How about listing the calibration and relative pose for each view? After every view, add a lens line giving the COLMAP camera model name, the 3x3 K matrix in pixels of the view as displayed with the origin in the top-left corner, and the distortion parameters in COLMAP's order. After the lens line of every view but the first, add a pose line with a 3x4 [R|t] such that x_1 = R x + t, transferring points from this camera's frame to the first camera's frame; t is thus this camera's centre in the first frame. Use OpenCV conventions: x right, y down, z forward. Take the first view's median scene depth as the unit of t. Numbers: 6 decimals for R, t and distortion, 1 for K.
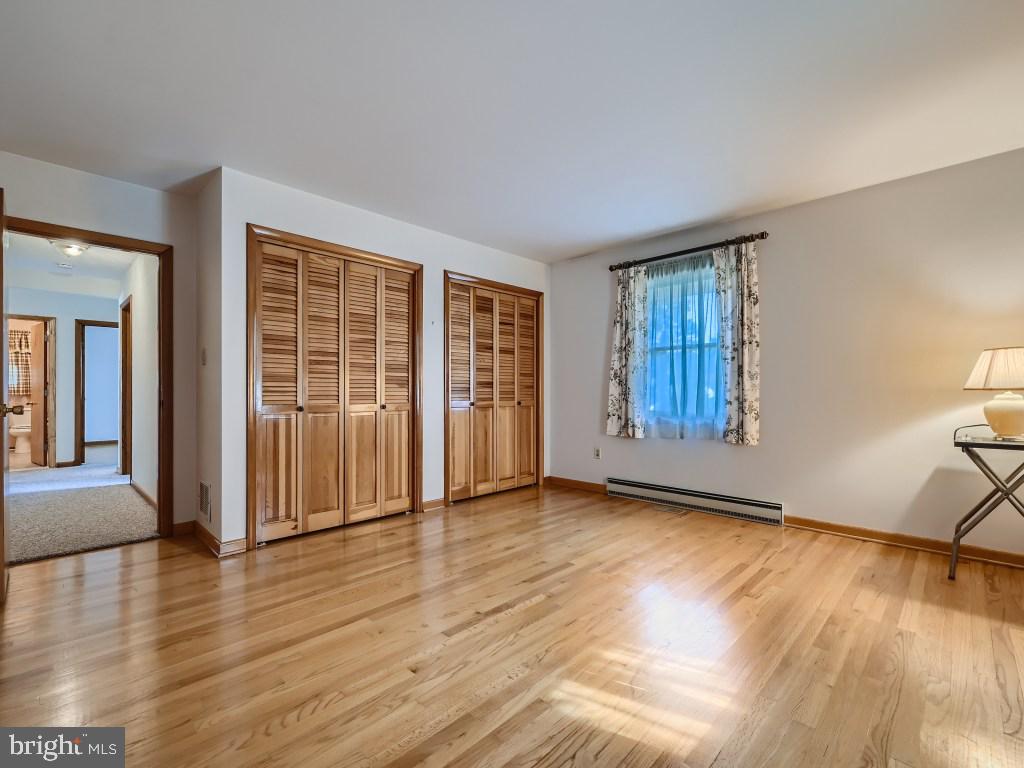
lens RADIAL K [[460.3, 0, 510.8], [0, 460.3, 388.2], [0, 0, 1]] dist [-0.000653, -0.000178]
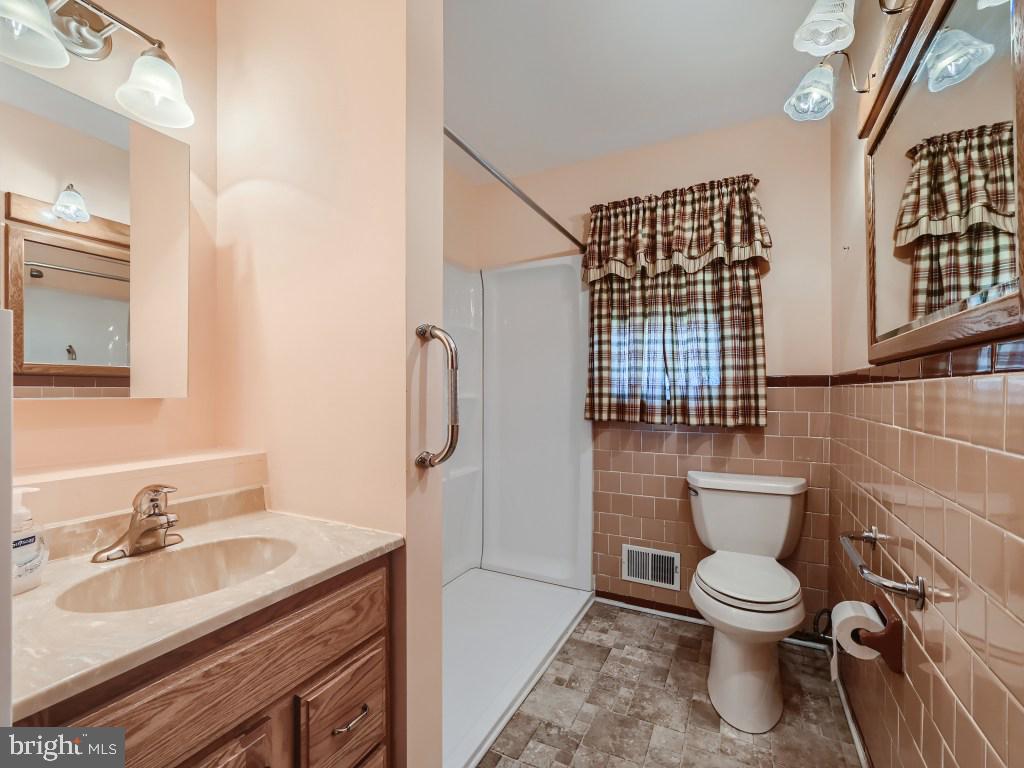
lens RADIAL K [[460.3, 0, 510.4], [0, 460.3, 388.3], [0, 0, 1]] dist [-0.000653, -0.000178]
pose [[0.296608, -0.000411, -0.954999, -0.854231], [-0.000874, 0.999999, -0.000702, -0.006815], [0.954999, 0.001043, 0.296607, 0.805007]]
